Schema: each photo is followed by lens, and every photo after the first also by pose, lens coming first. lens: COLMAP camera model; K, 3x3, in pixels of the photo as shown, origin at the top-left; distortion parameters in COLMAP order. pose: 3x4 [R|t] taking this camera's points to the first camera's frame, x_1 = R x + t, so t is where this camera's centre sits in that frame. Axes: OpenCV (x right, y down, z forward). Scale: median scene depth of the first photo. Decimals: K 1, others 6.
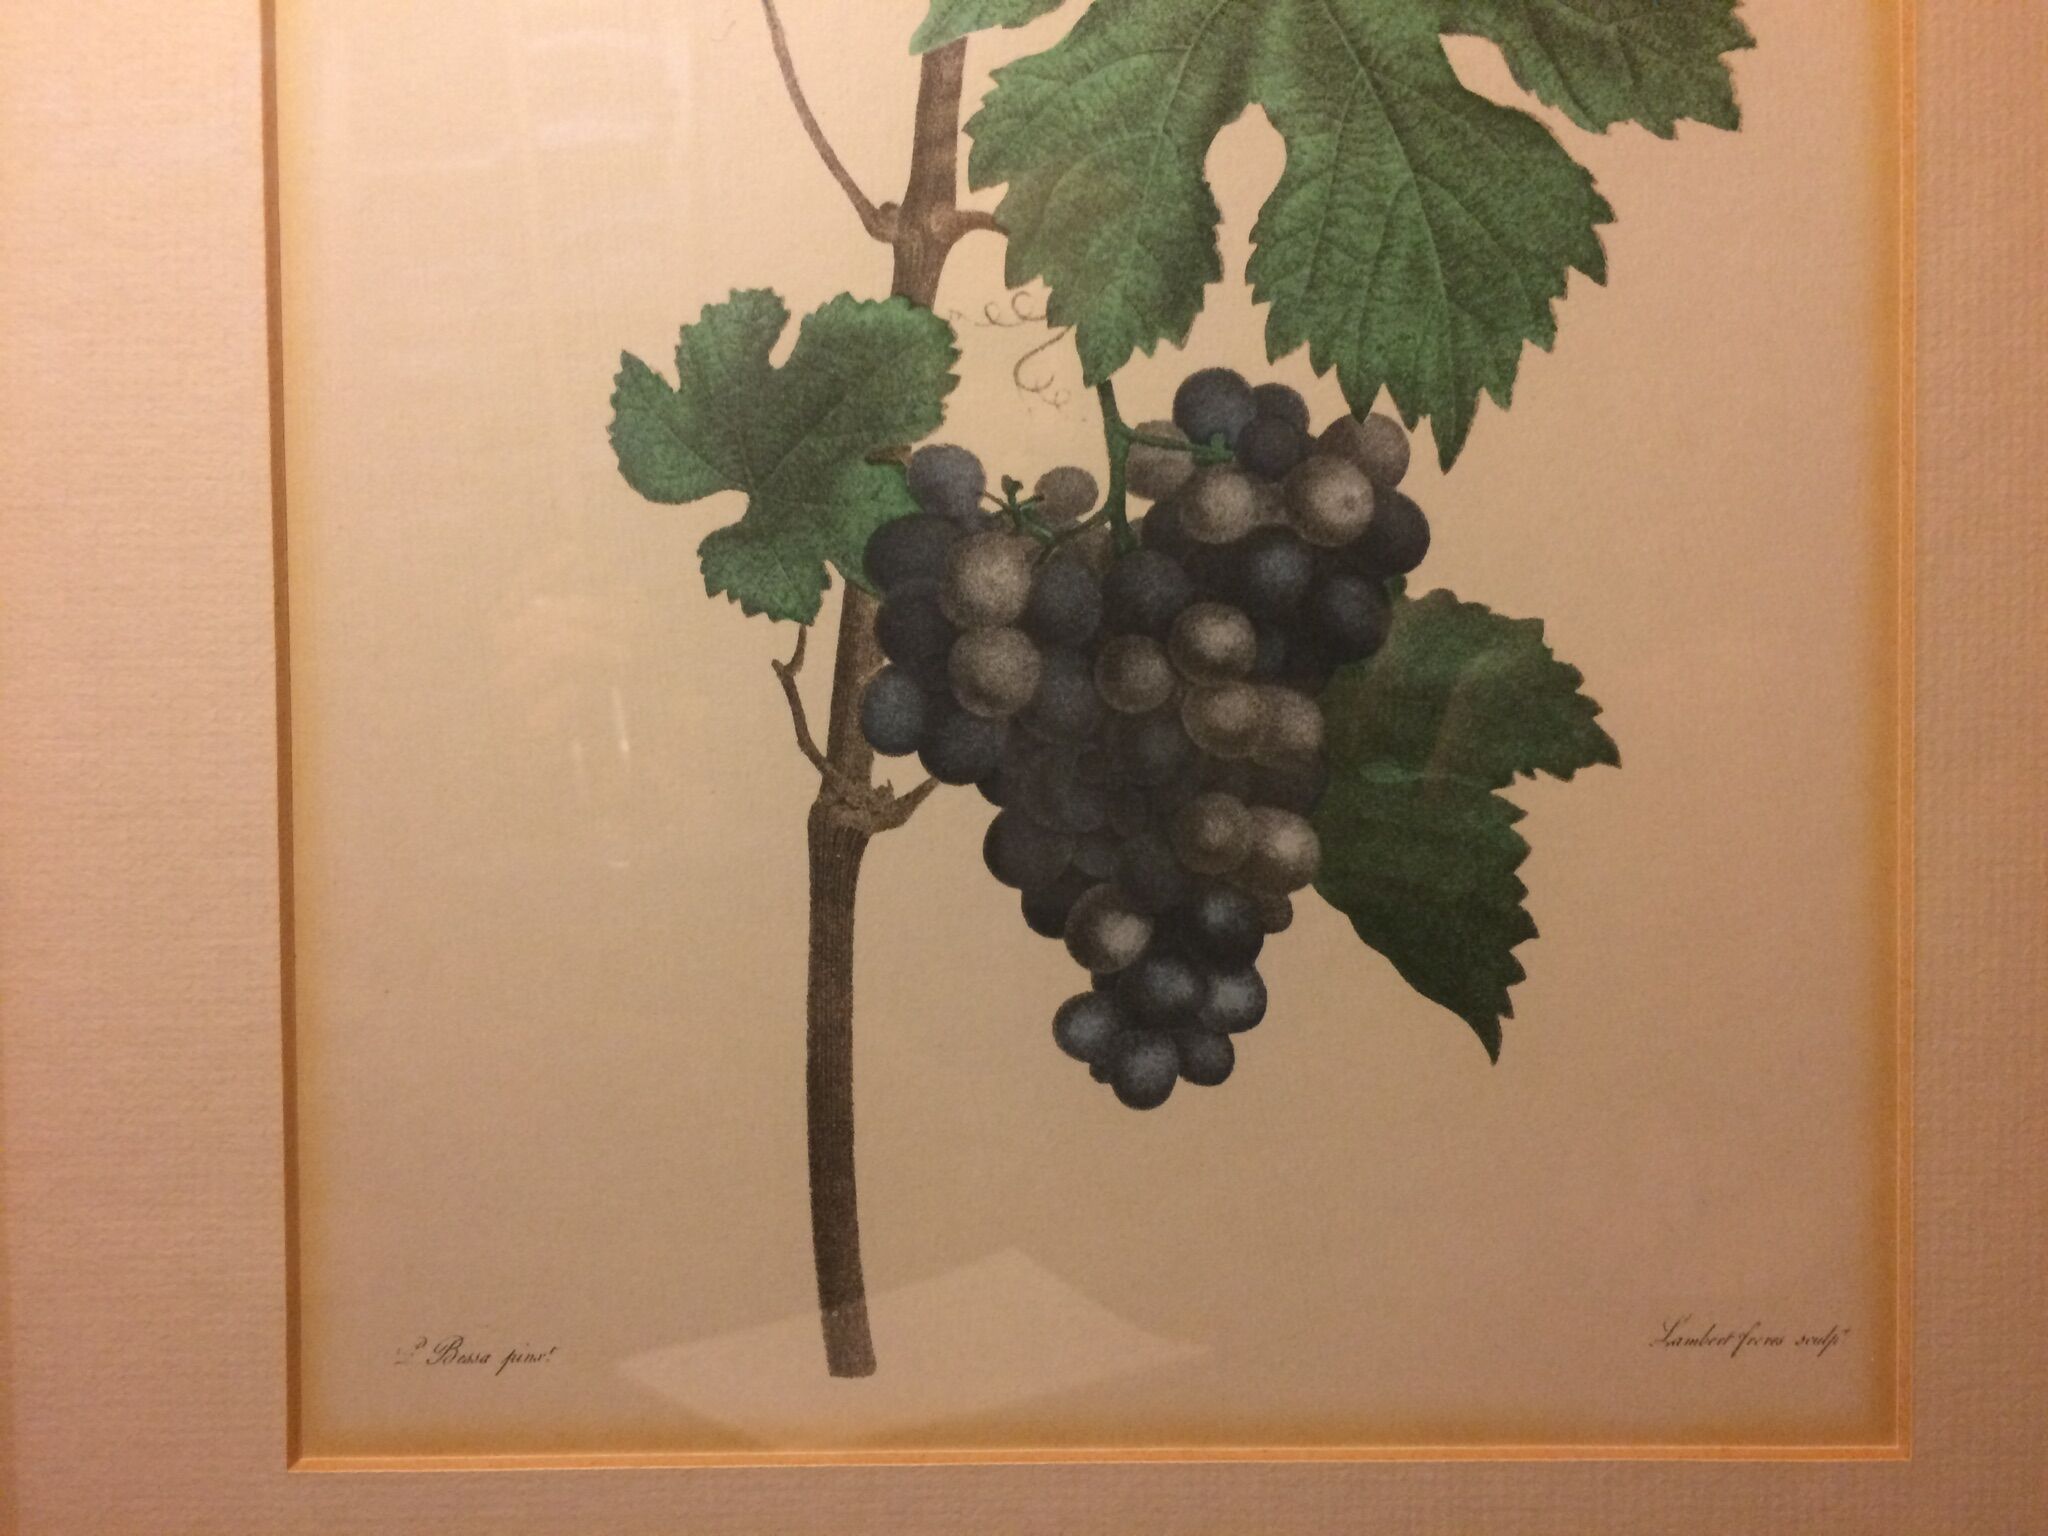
lens RADIAL K [[1740.3, 0, 1018.1], [0, 1740.3, 747.3], [0, 0, 1]] dist [0.066084, -0.102194]
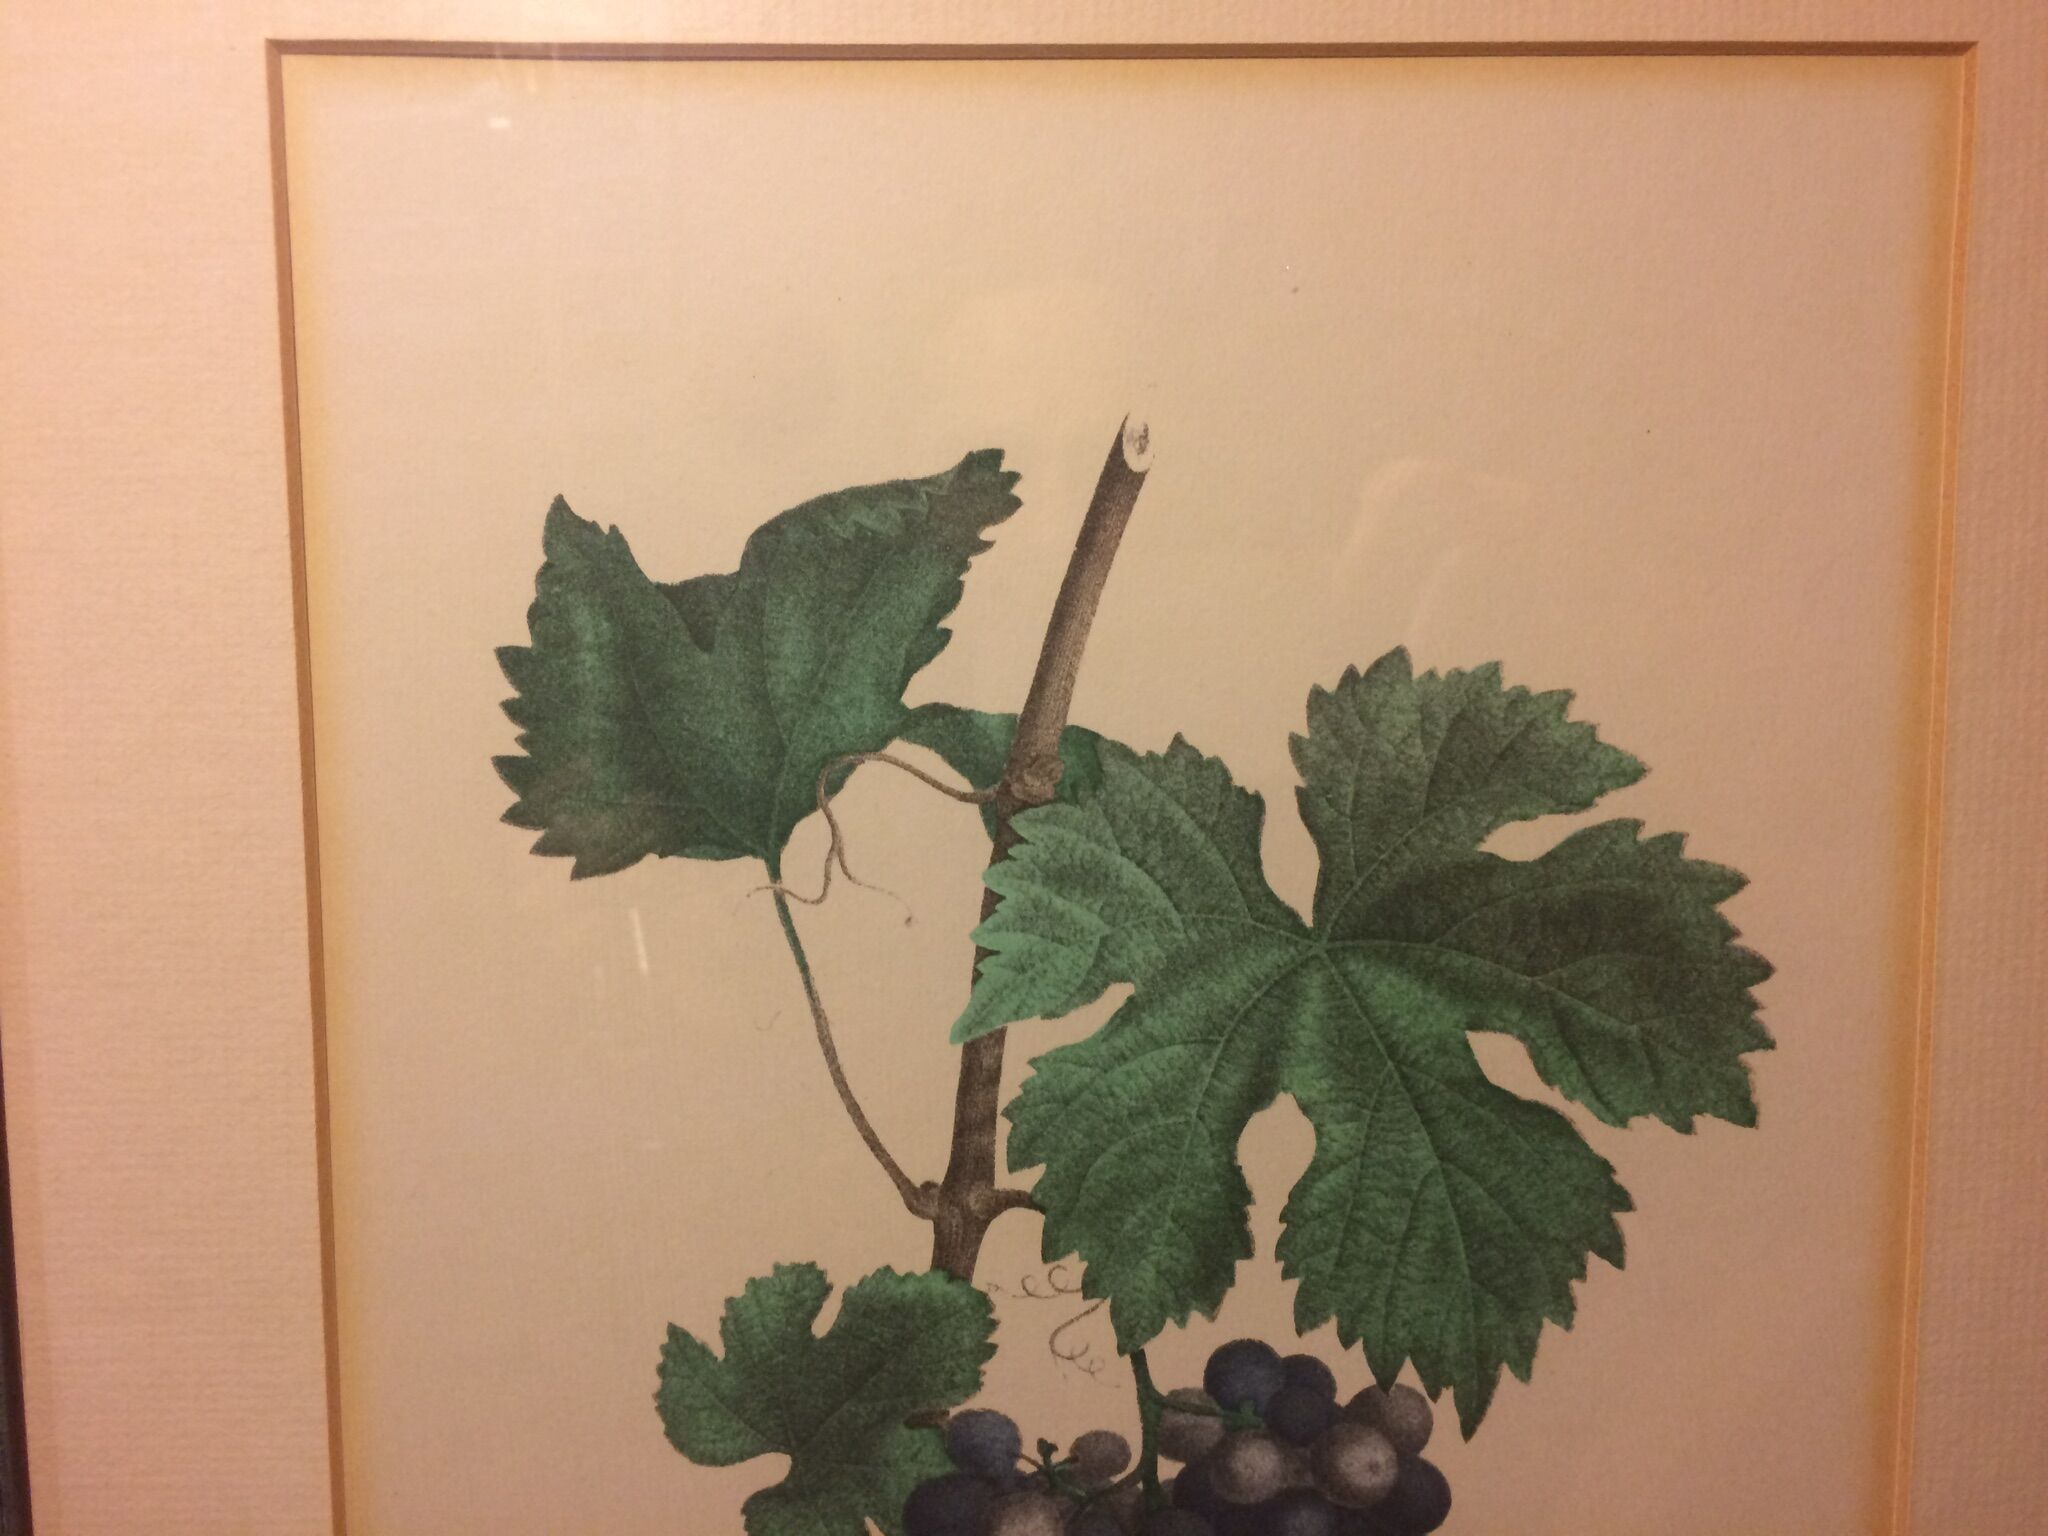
lens RADIAL K [[1740.3, 0, 1012.3], [0, 1740.3, 783.7], [0, 0, 1]] dist [0.066084, -0.102194]
pose [[0.999918, 0.003775, 0.012256, -0.038342], [-0.004569, 0.997848, 0.065416, -0.609481], [-0.011982, -0.065467, 0.997783, -0.007748]]
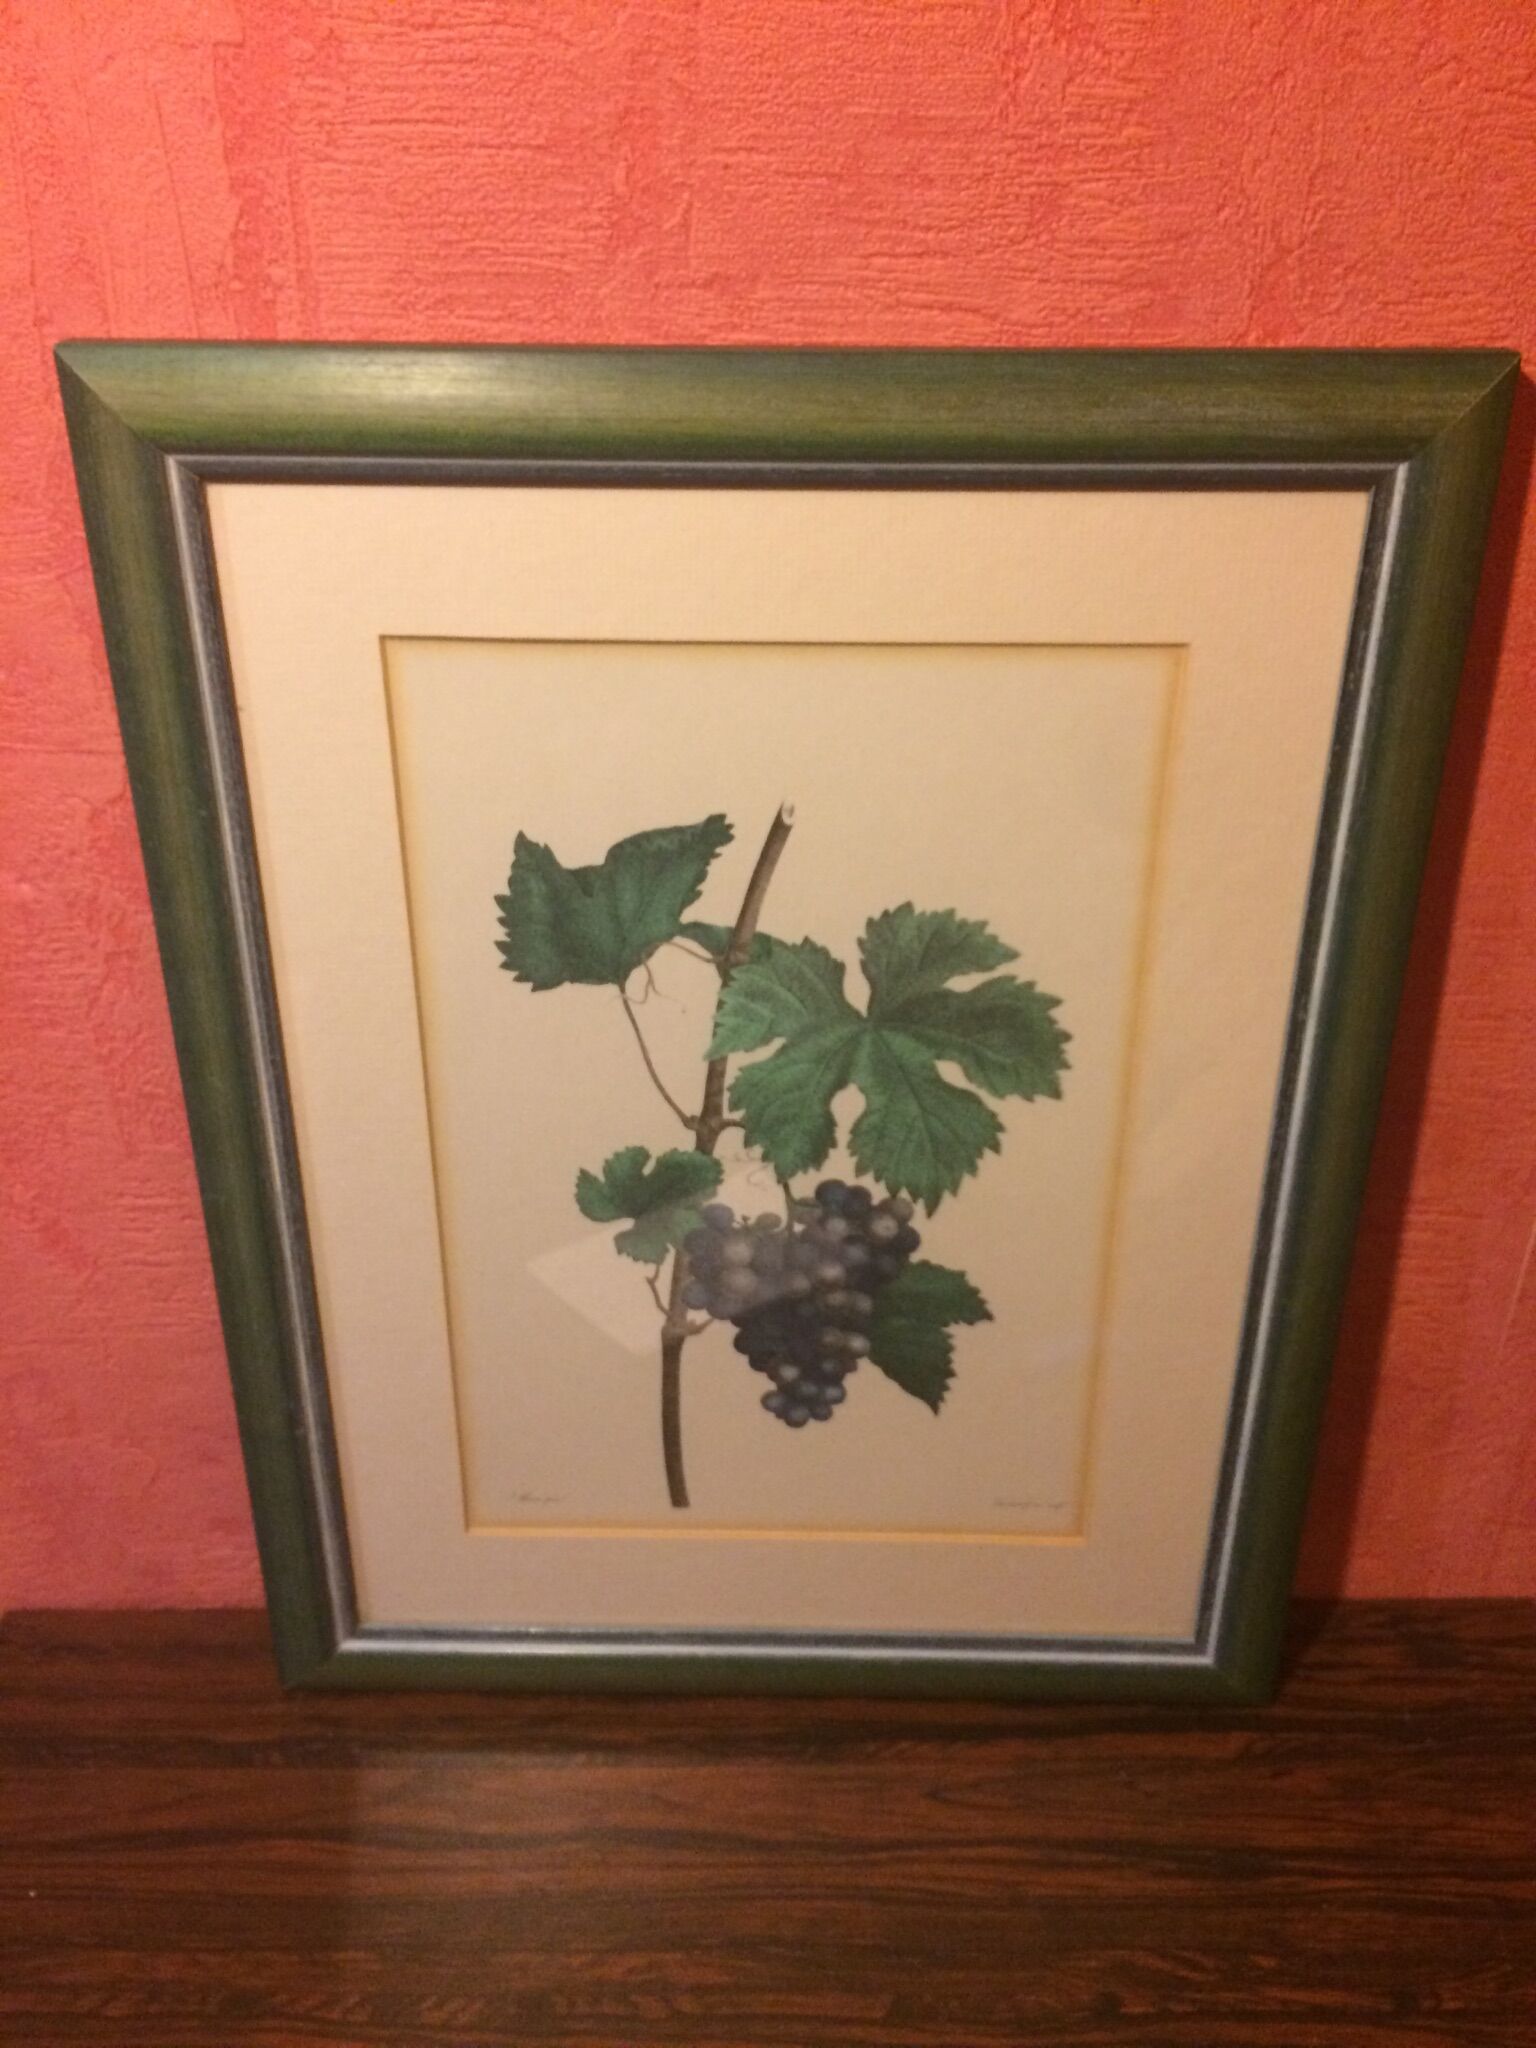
lens RADIAL K [[1740.3, 0, 758.3], [0, 1740.3, 1015.6], [0, 0, 1]] dist [0.066084, -0.102194]
pose [[0.999843, 0.016410, -0.006705, 0.024981], [-0.011917, 0.902224, 0.431104, -1.419091], [0.013124, -0.430956, 0.902277, -1.015352]]
